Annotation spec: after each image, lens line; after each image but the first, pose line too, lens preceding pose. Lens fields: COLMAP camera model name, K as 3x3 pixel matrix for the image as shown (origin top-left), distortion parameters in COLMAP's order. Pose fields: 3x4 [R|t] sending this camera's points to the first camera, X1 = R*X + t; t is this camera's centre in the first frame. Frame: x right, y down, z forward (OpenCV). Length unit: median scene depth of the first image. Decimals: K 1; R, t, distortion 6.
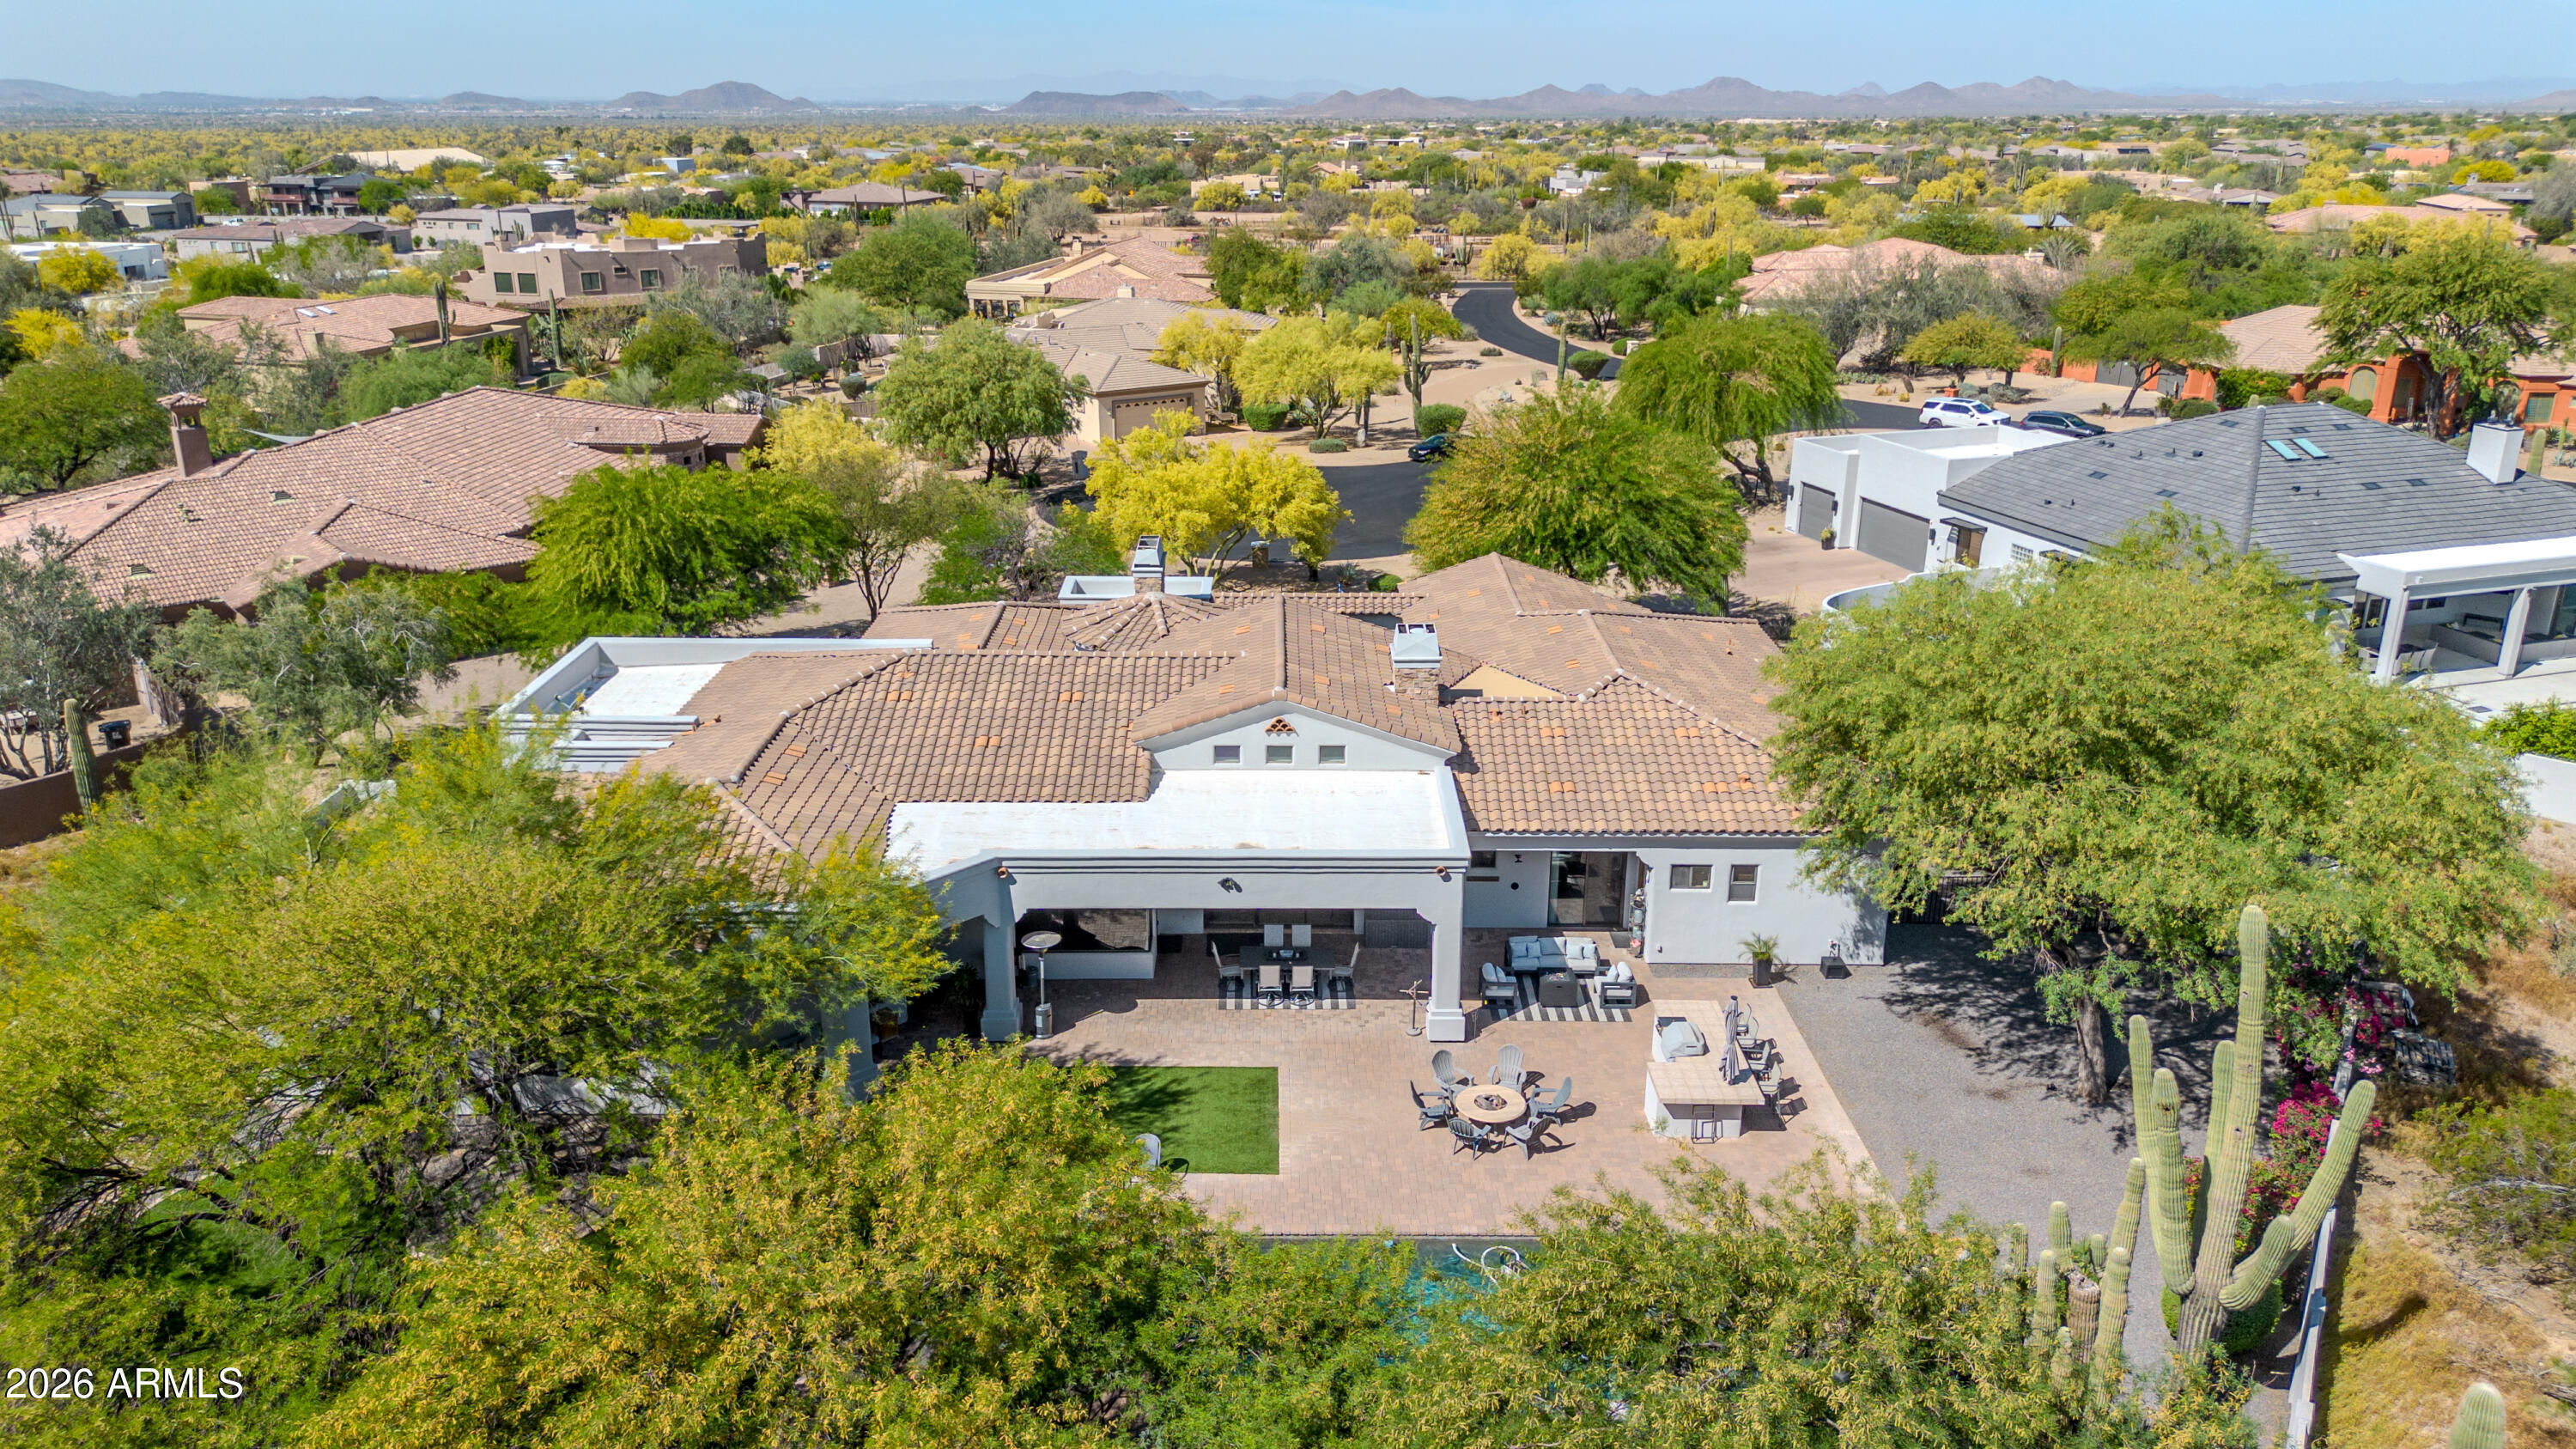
lens RADIAL K [[1831.7, 0, 1288.2], [0, 1831.7, 734.7], [0, 0, 1]] dist [0.065787, -0.066295]
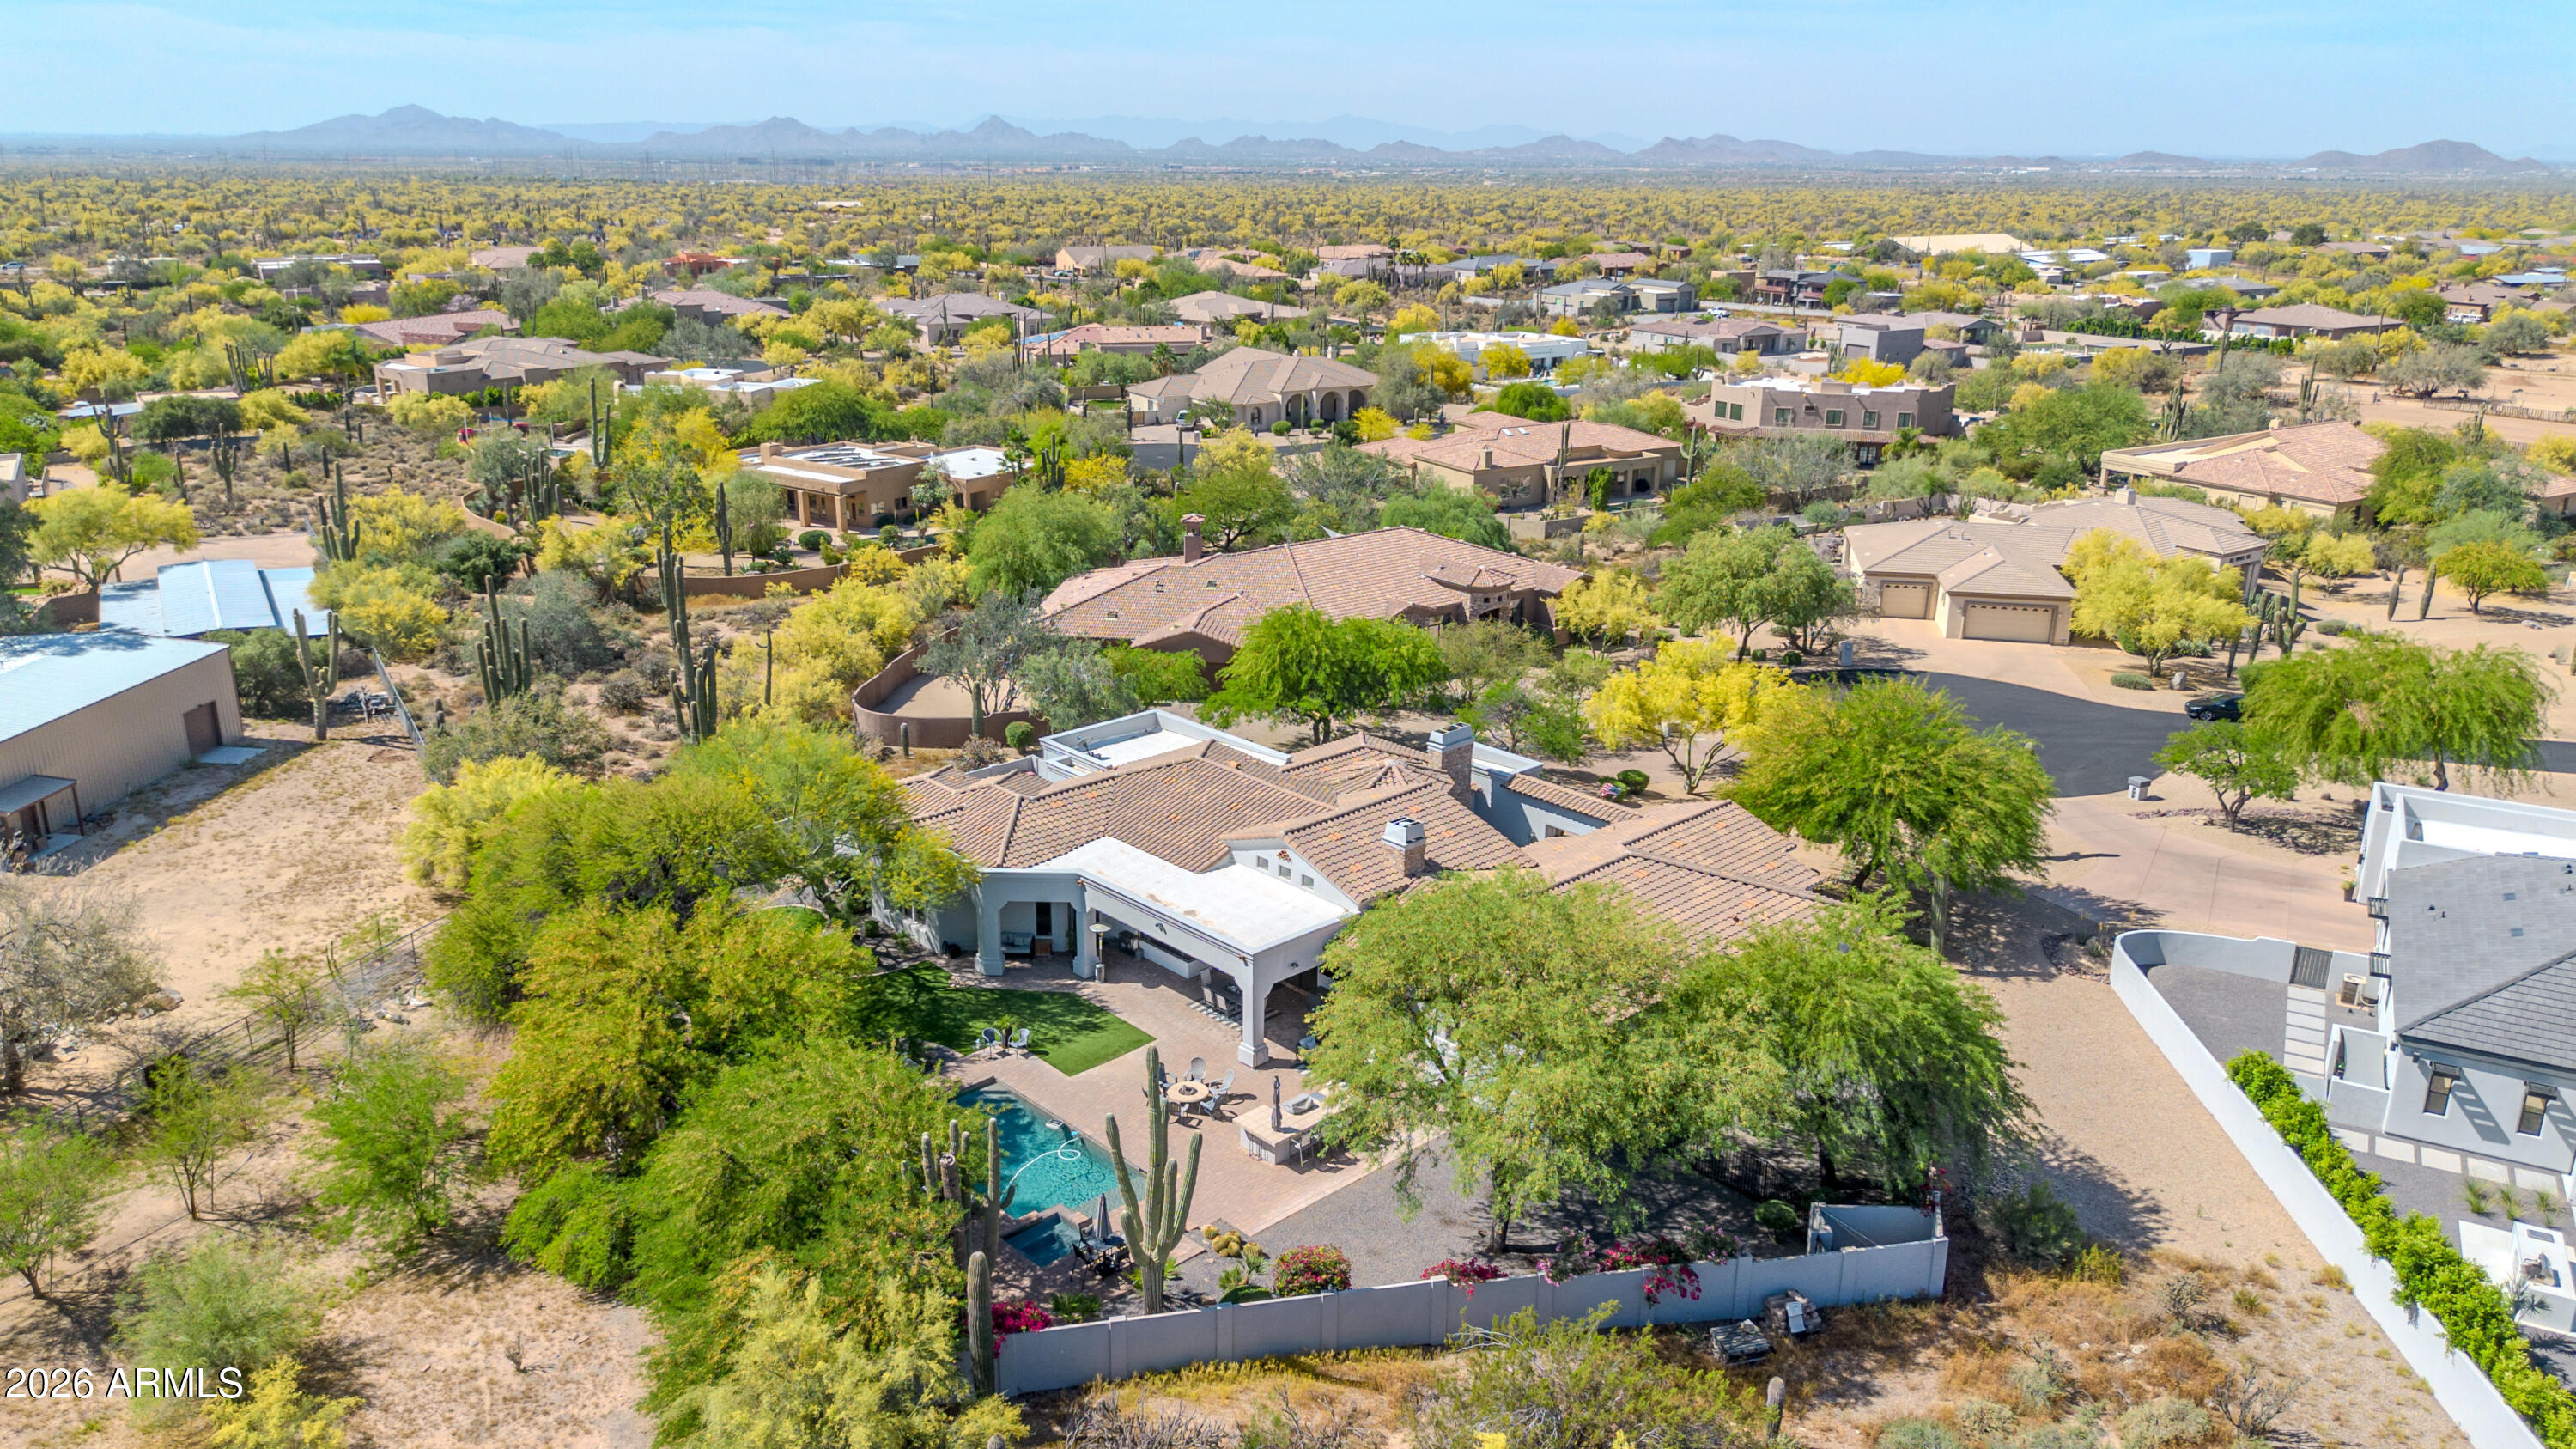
lens RADIAL K [[1831.7, 0, 1282.9], [0, 1831.7, 723.7], [0, 0, 1]] dist [0.065787, -0.066295]
pose [[0.682539, 0.226676, -0.694808, 0.557133], [-0.249182, 0.965899, 0.070336, -0.117891], [0.687058, 0.125126, 0.715748, -0.087107]]
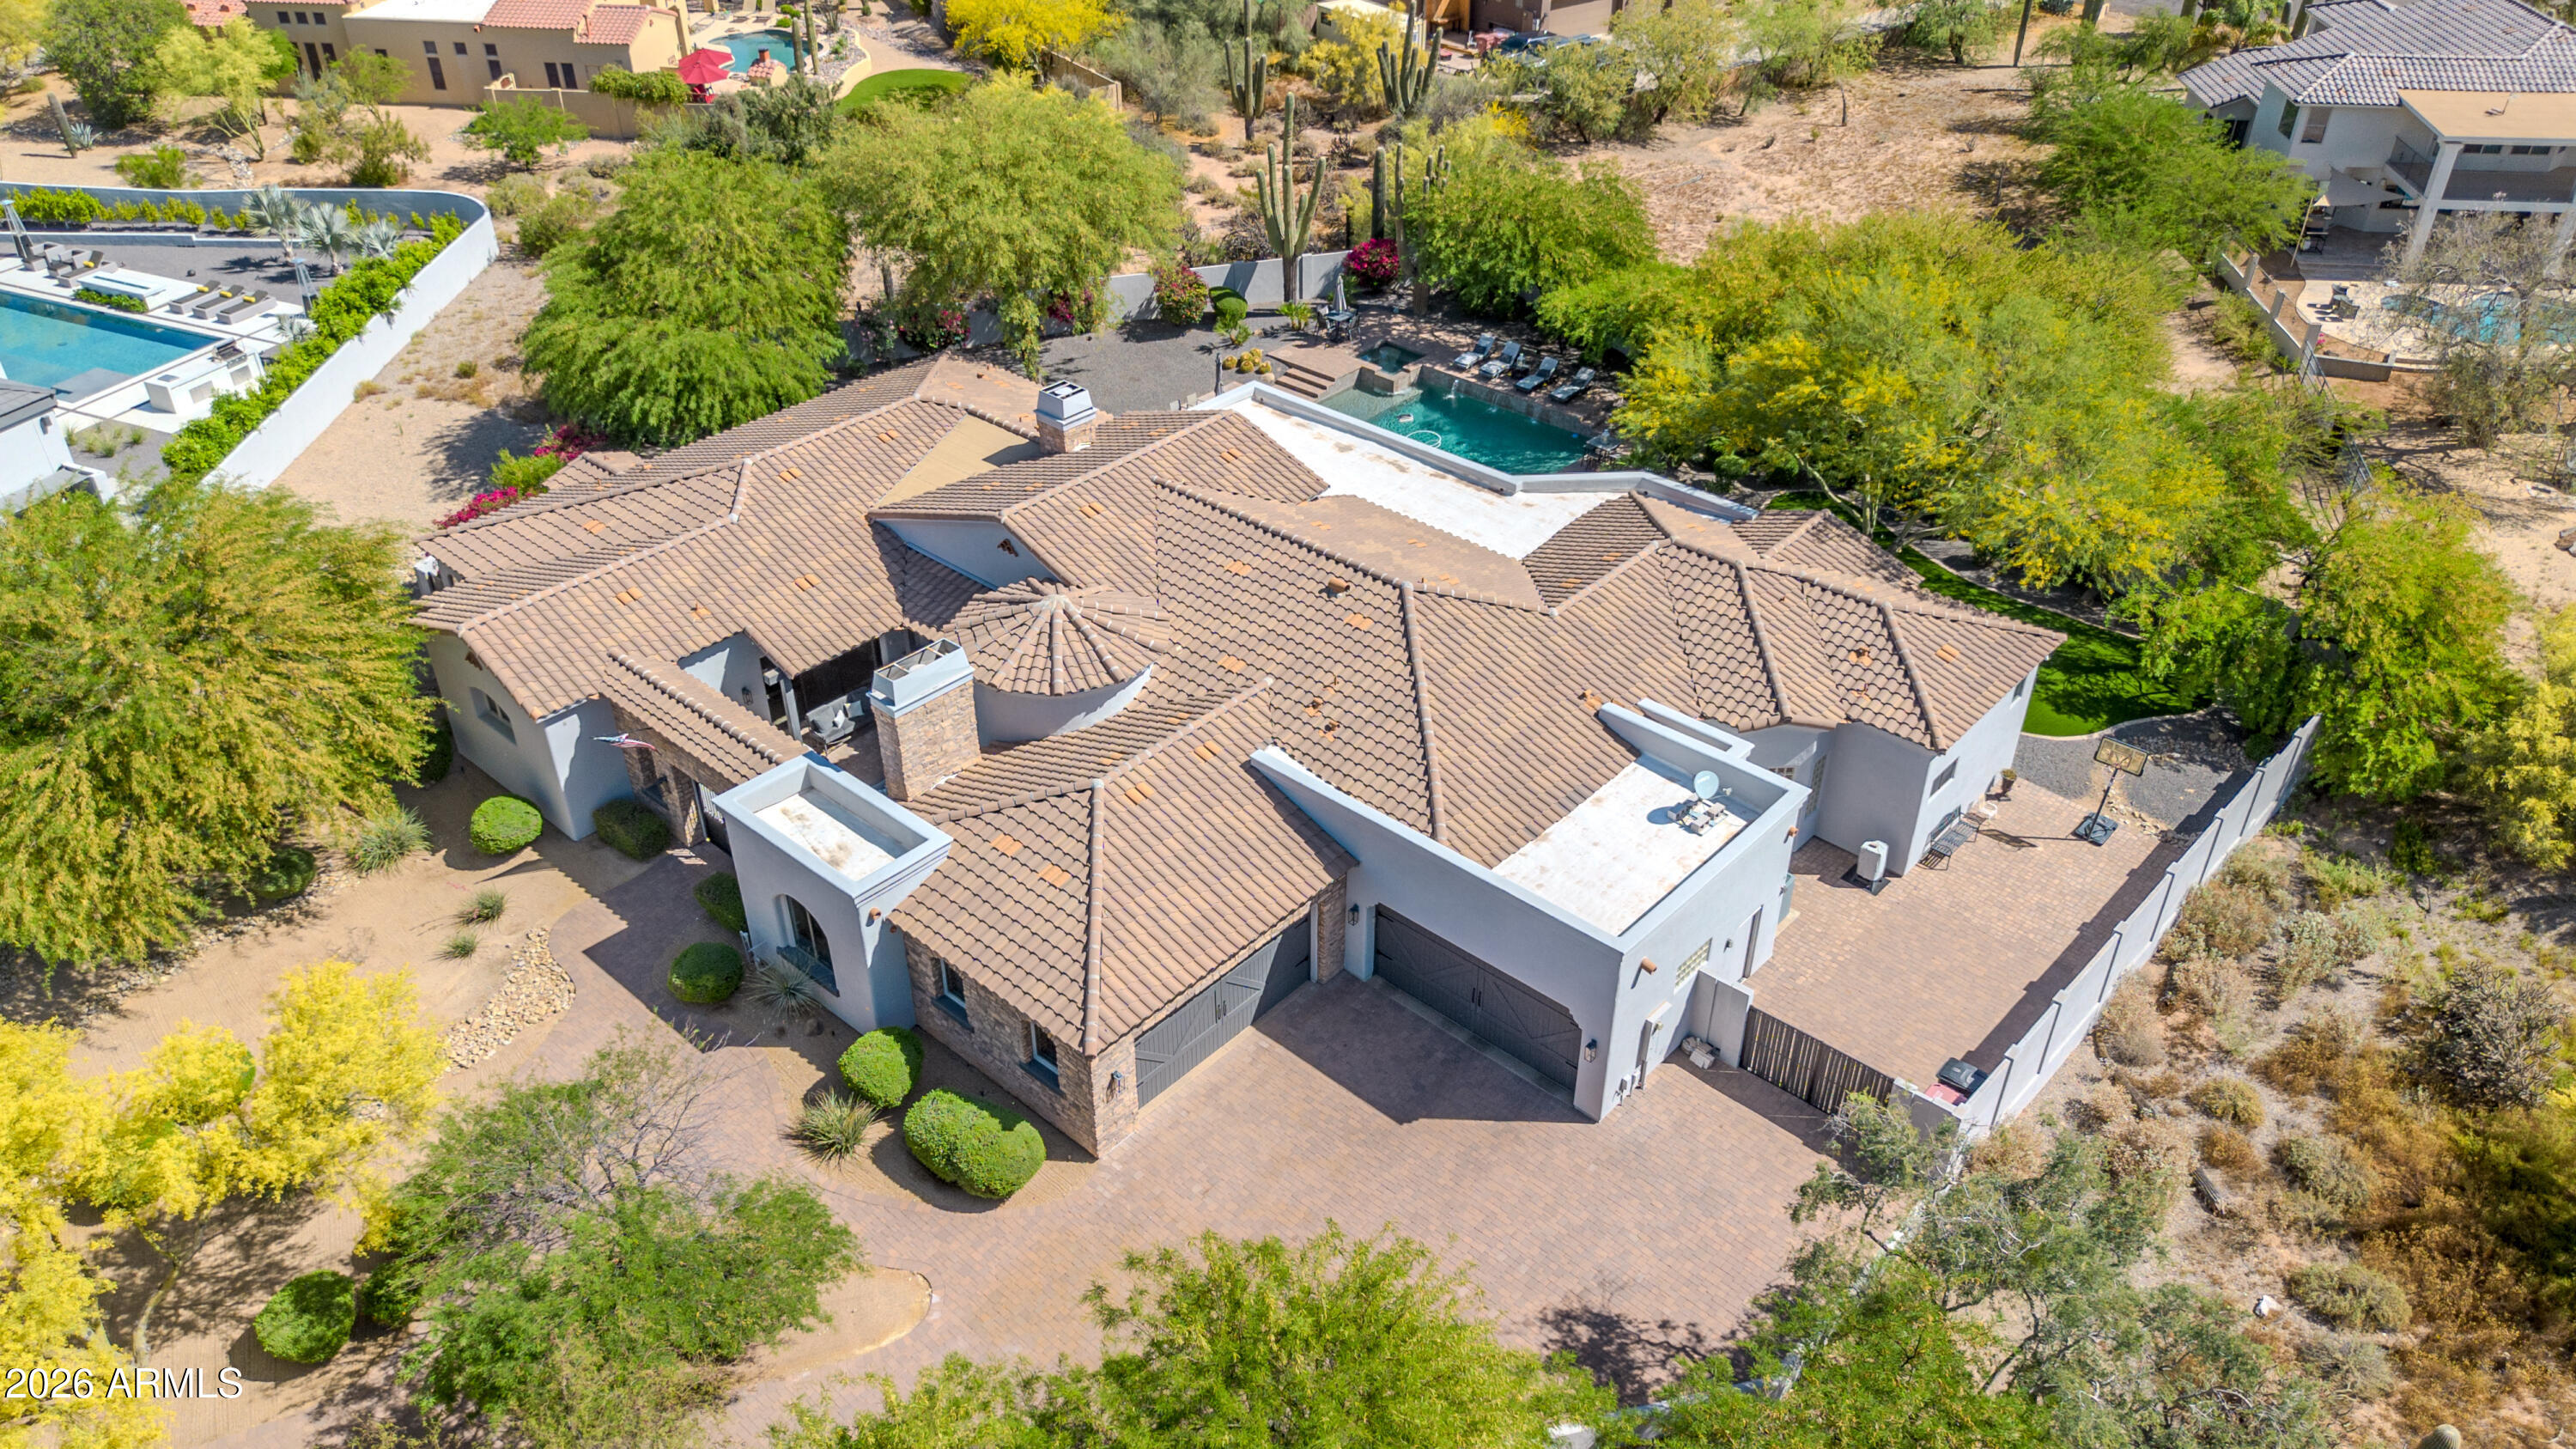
lens RADIAL K [[1831.7, 0, 1298.0], [0, 1831.7, 731.4], [0, 0, 1]] dist [0.065787, -0.066295]
pose [[-0.739919, -0.379799, 0.555224, -0.396486], [0.222729, 0.640499, 0.734951, -0.384811], [-0.634754, 0.667468, -0.389326, 0.800103]]
